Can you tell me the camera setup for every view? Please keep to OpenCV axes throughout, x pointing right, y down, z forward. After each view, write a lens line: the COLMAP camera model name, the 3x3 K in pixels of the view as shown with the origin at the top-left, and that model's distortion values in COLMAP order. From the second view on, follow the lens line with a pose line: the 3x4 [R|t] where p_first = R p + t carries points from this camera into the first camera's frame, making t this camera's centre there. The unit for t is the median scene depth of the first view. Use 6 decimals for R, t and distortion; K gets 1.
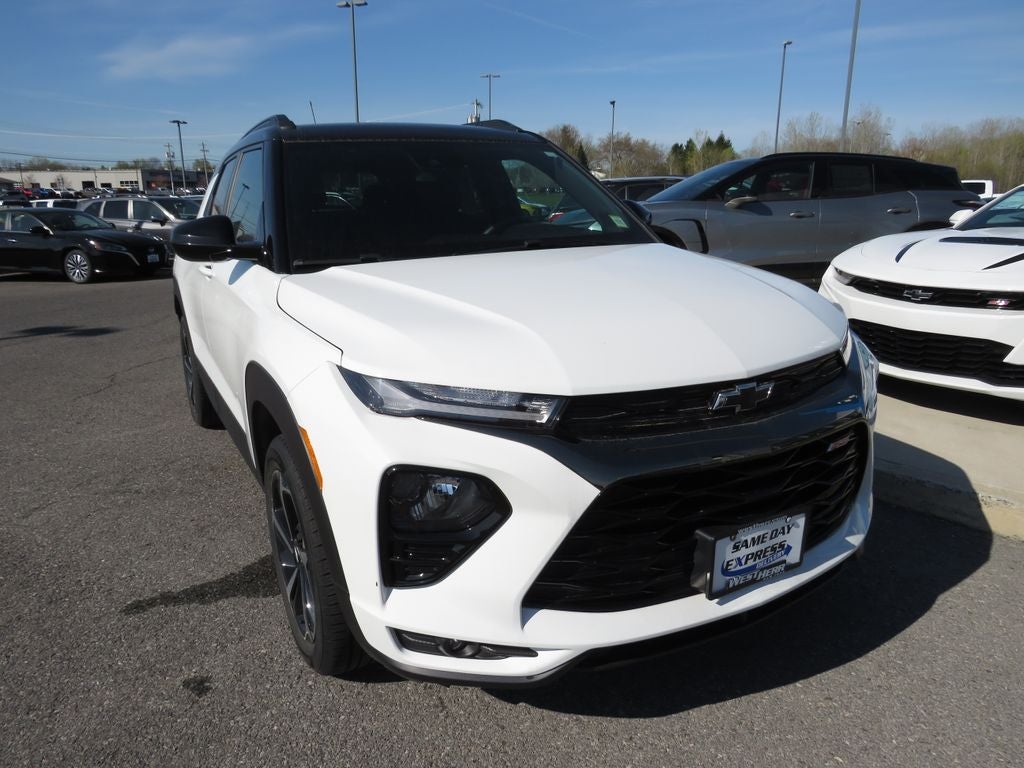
lens RADIAL K [[733.7, 0, 505.0], [0, 733.7, 385.6], [0, 0, 1]] dist [-0.039159, 0.023428]
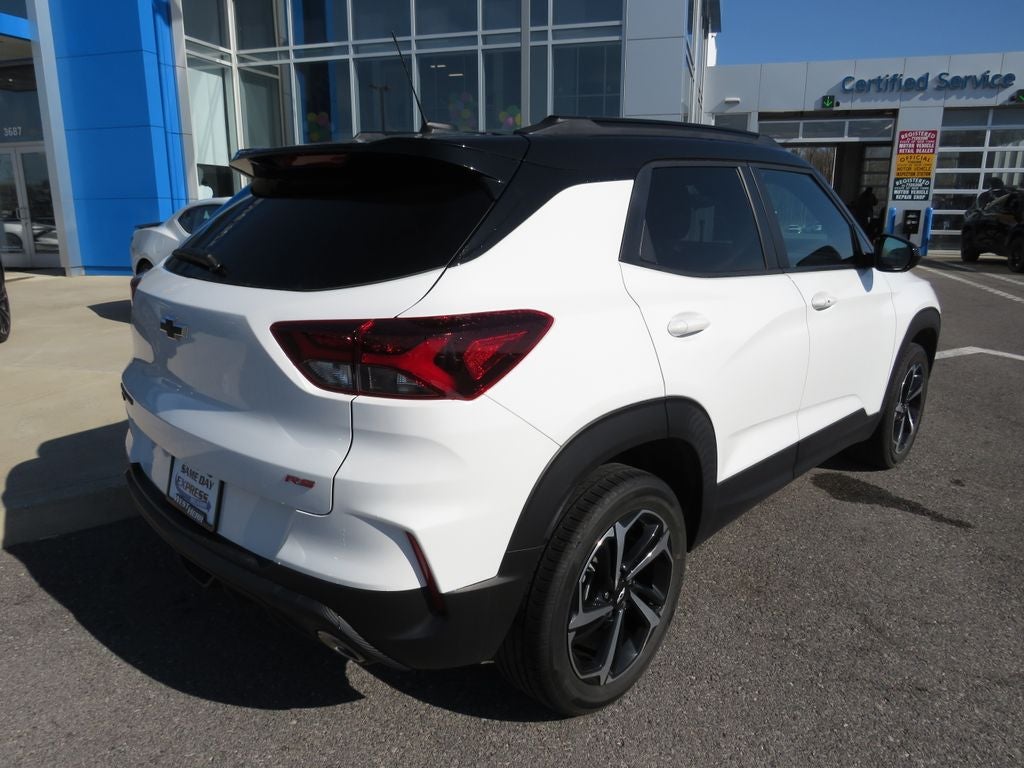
lens RADIAL K [[733.7, 0, 505.0], [0, 733.7, 385.6], [0, 0, 1]] dist [-0.039159, 0.023428]
pose [[-0.305517, -0.226793, 0.924783, -1.555817], [0.236352, 0.922762, 0.304380, -0.586925], [-0.922387, 0.311568, -0.228317, 2.176497]]
